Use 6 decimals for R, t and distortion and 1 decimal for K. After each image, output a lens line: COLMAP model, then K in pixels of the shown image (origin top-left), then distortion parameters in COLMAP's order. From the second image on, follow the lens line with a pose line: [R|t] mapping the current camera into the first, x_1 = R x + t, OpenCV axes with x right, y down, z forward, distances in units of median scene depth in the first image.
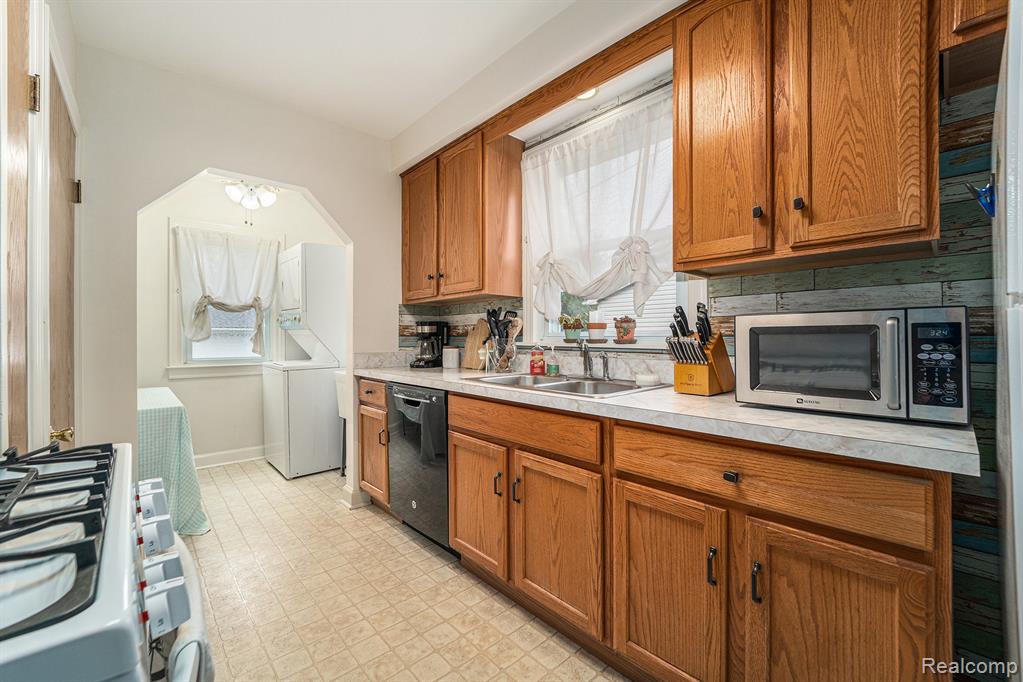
lens RADIAL K [[414.8, 0, 517.2], [0, 414.8, 337.3], [0, 0, 1]] dist [-0.000717, -0.000065]
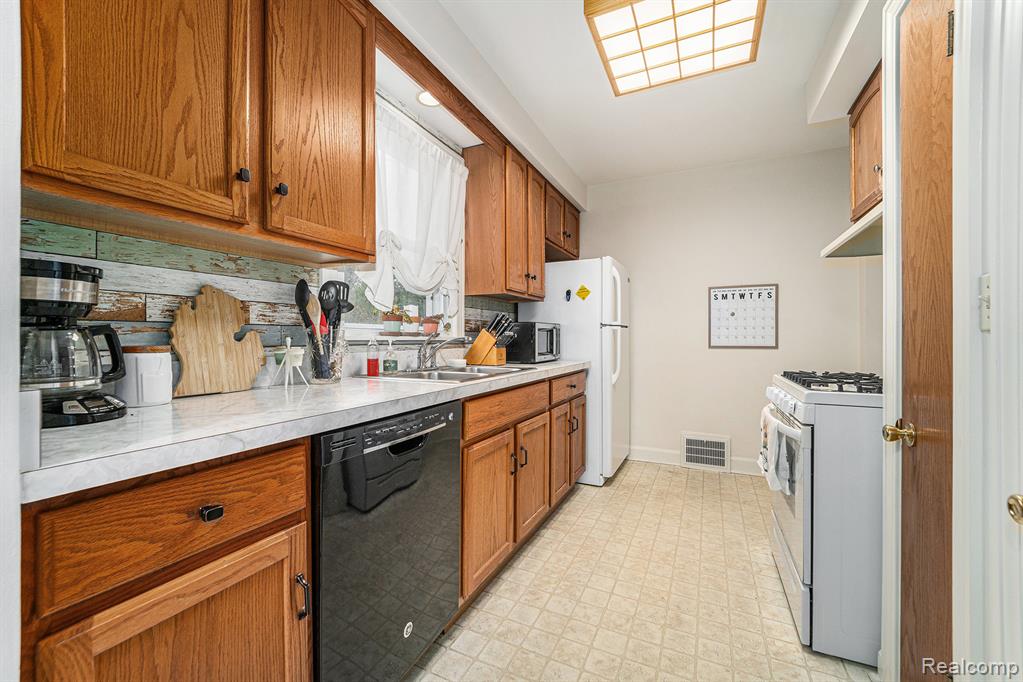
lens RADIAL K [[414.8, 0, 515.4], [0, 414.8, 338.6], [0, 0, 1]] dist [-0.000717, -0.000065]
pose [[-0.377663, 0.003499, 0.925937, -0.883752], [0.003517, 0.999991, -0.002345, 0.023102], [-0.925936, 0.002371, -0.377672, 1.177059]]
